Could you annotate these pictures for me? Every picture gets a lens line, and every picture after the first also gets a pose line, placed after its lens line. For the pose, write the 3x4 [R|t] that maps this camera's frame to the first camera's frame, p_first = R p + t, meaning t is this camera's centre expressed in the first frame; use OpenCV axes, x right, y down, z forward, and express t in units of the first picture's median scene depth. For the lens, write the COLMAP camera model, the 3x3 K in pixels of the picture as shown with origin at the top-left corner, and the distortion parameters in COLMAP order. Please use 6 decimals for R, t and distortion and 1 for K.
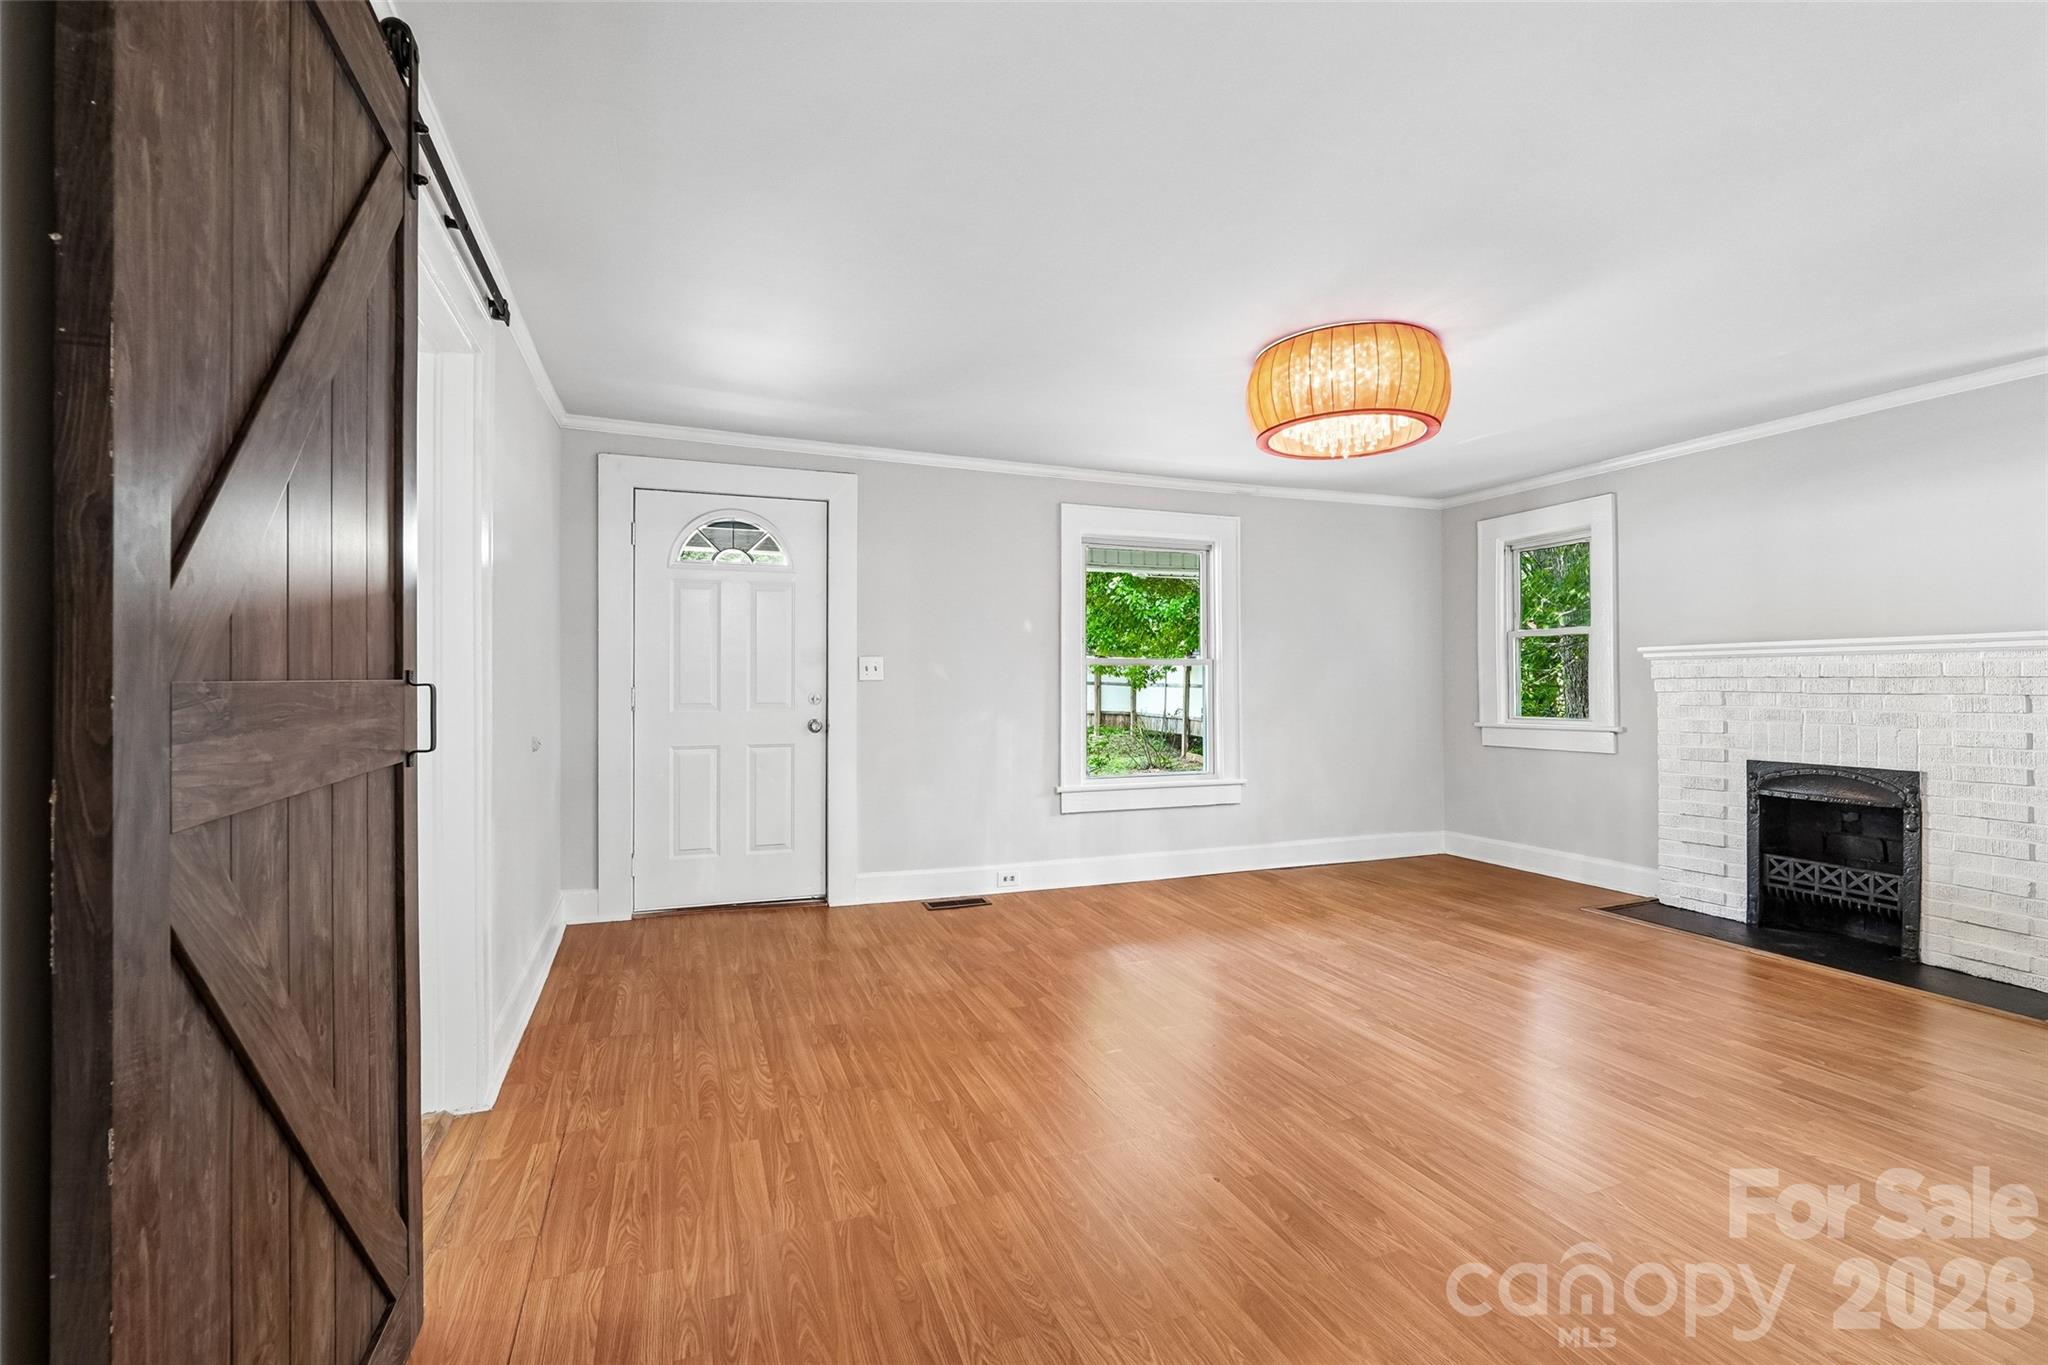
lens RADIAL K [[882.1, 0, 1024.6], [0, 882.1, 674.8], [0, 0, 1]] dist [-0.017730, 0.006684]
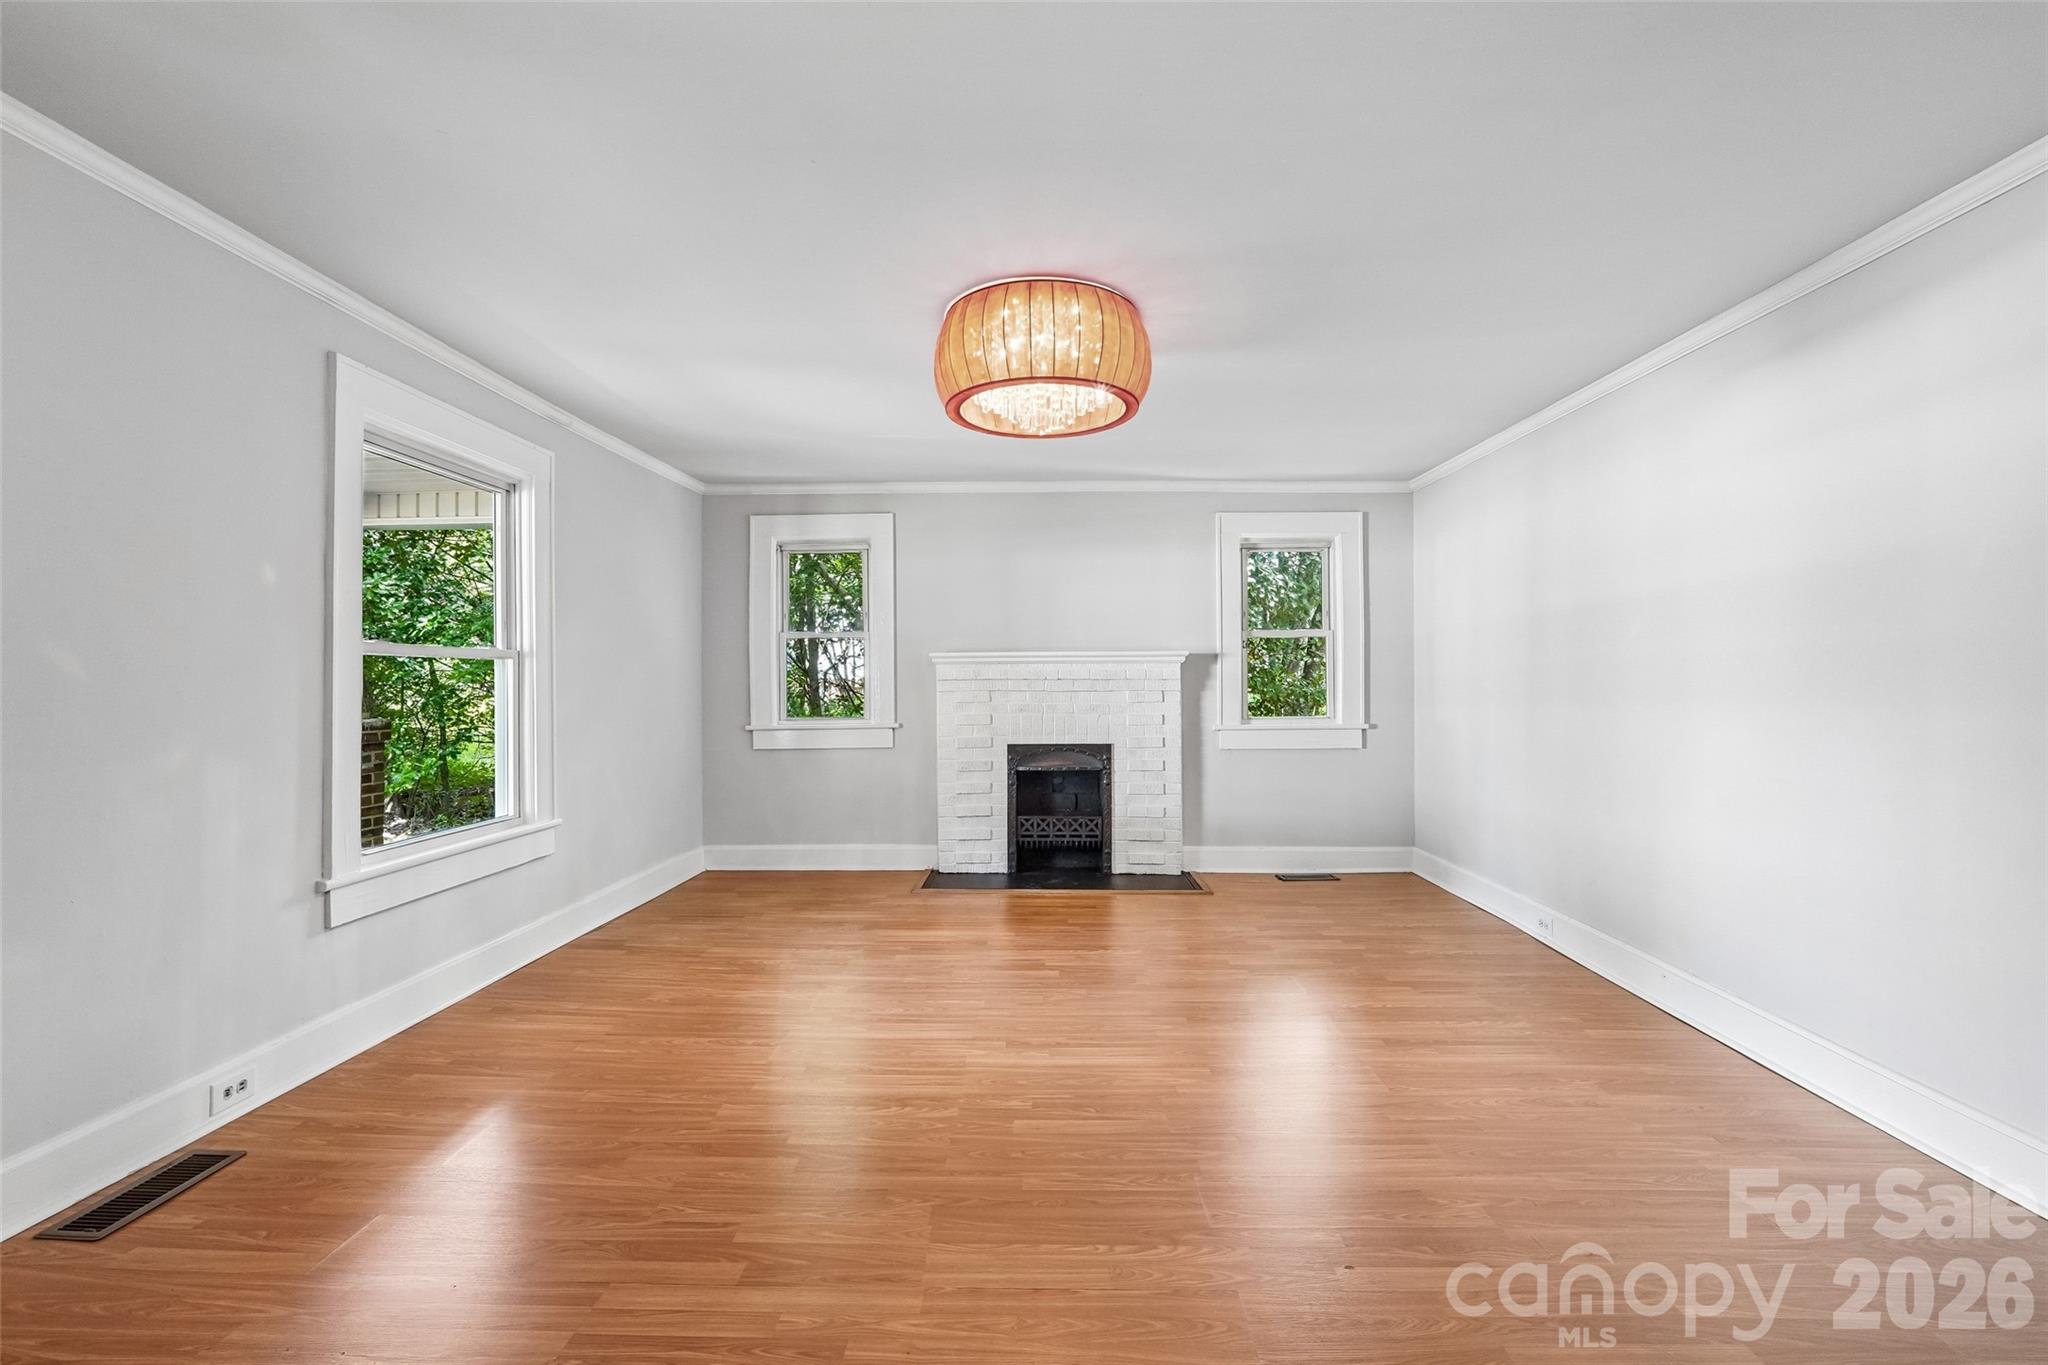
lens RADIAL K [[882.1, 0, 1024.6], [0, 882.1, 674.8], [0, 0, 1]] dist [-0.017730, 0.006684]
pose [[0.385669, 0.007645, 0.922606, -0.340629], [-0.005757, 0.999966, -0.005880, 0.003839], [-0.922619, -0.003044, 0.385700, 0.476712]]
